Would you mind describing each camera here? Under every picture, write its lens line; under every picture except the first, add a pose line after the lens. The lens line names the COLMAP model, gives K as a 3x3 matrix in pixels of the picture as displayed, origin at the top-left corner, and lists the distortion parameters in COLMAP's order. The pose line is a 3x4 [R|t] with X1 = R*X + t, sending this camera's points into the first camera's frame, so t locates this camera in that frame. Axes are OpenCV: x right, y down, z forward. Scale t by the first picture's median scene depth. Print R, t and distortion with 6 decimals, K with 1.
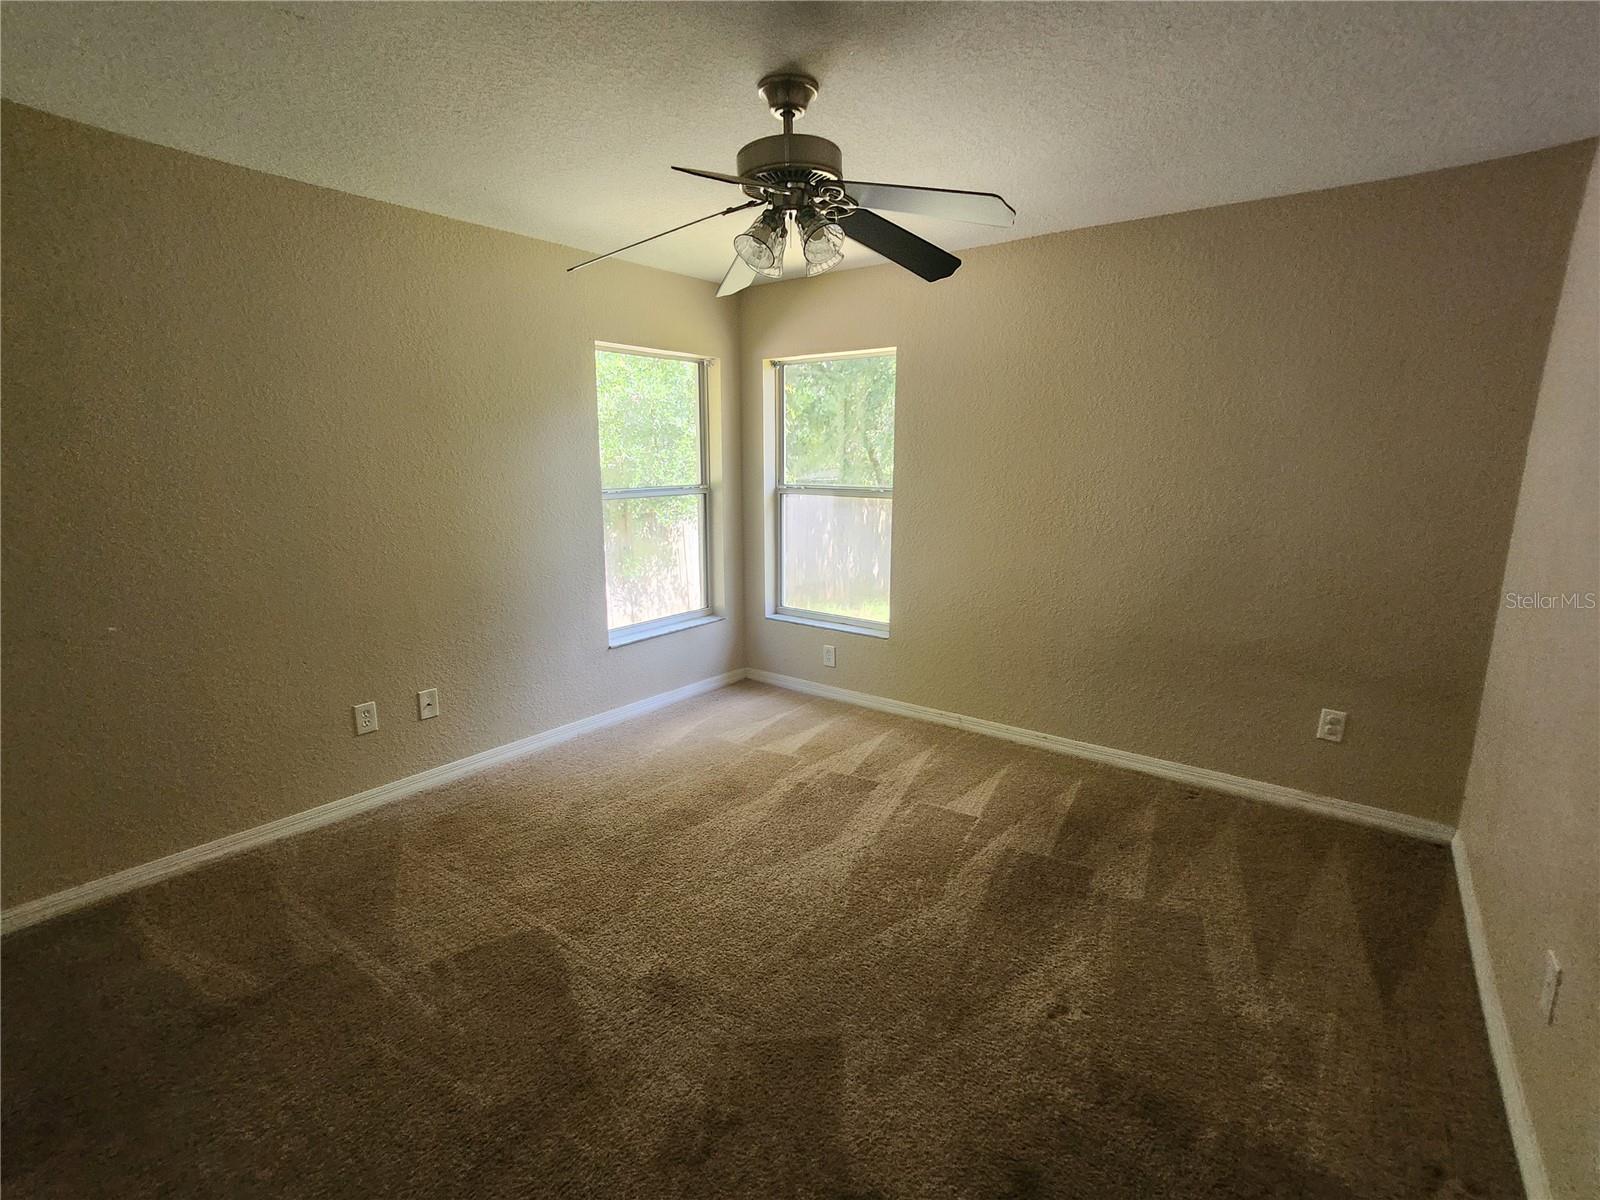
lens RADIAL K [[751.1, 0, 796.5], [0, 751.1, 597.3], [0, 0, 1]] dist [-0.019544, 0.006021]
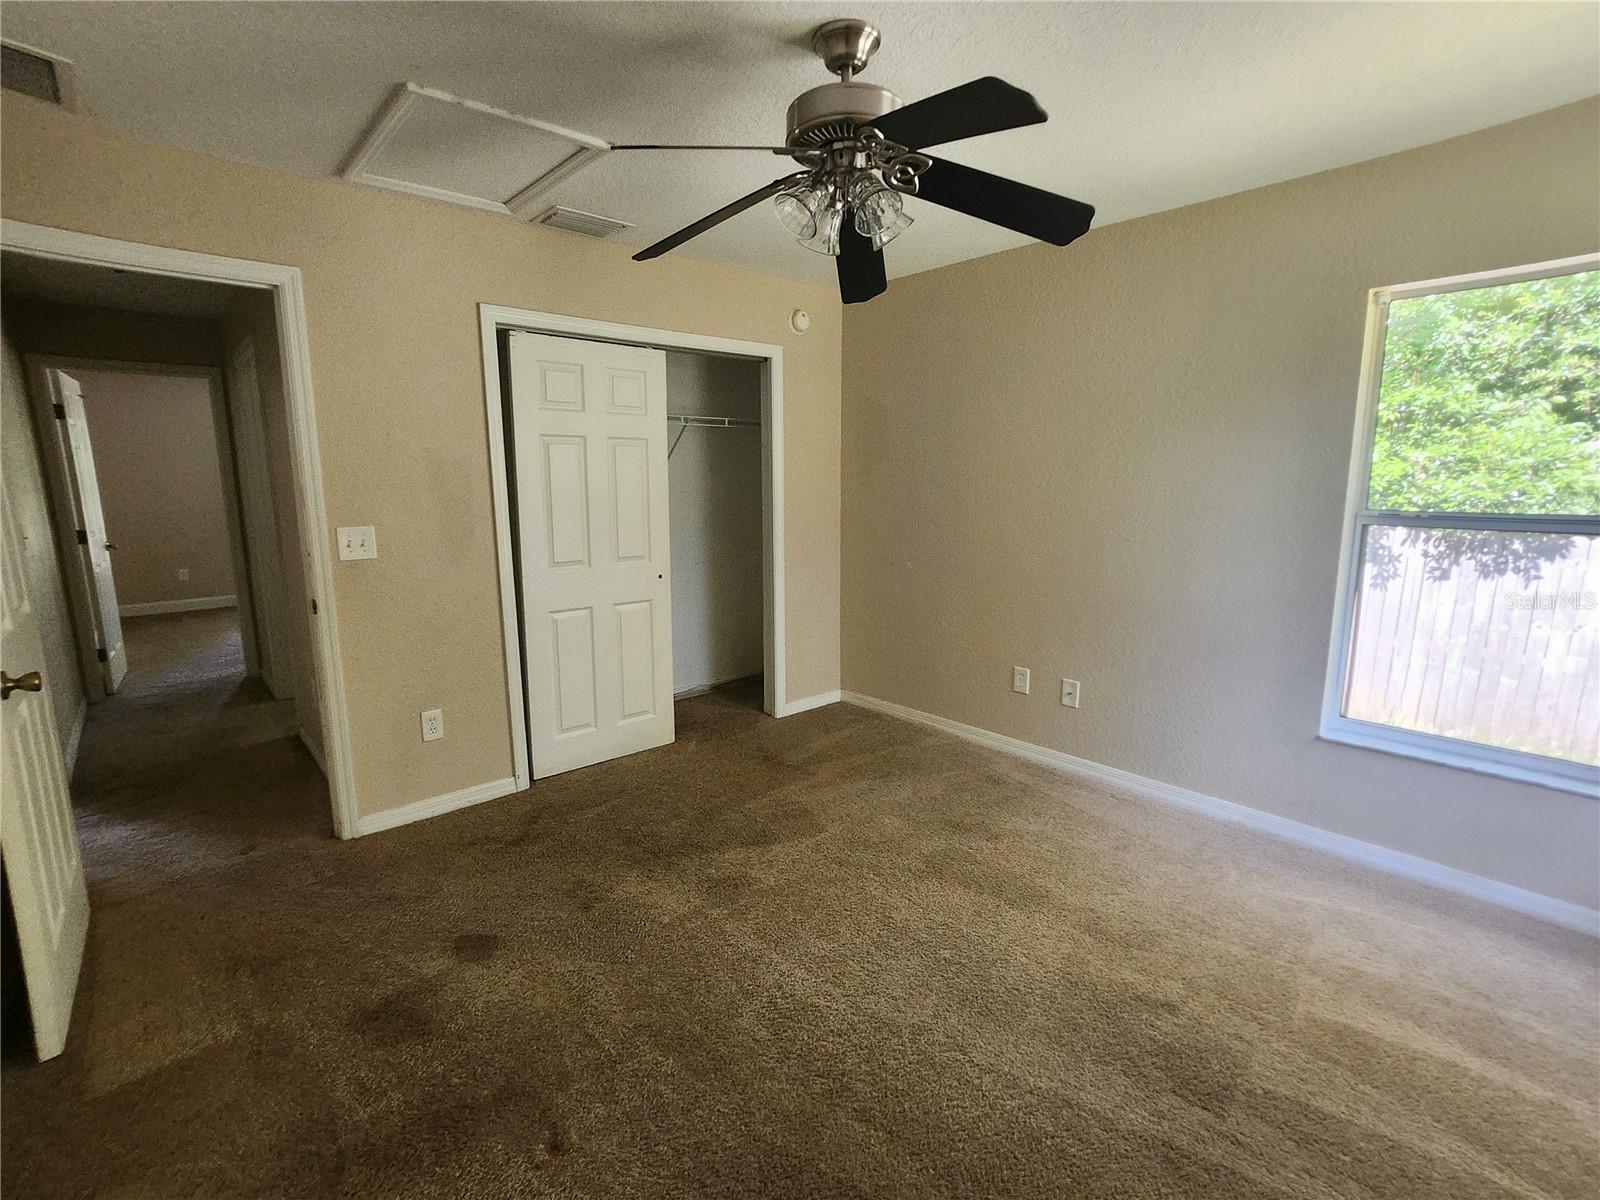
lens RADIAL K [[751.1, 0, 797.3], [0, 751.1, 603.9], [0, 0, 1]] dist [-0.019544, 0.006021]
pose [[-0.185754, 0.176992, -0.966524, 0.638289], [-0.172591, 0.962474, 0.209420, -0.147897], [0.967320, 0.205714, -0.148236, 0.810158]]
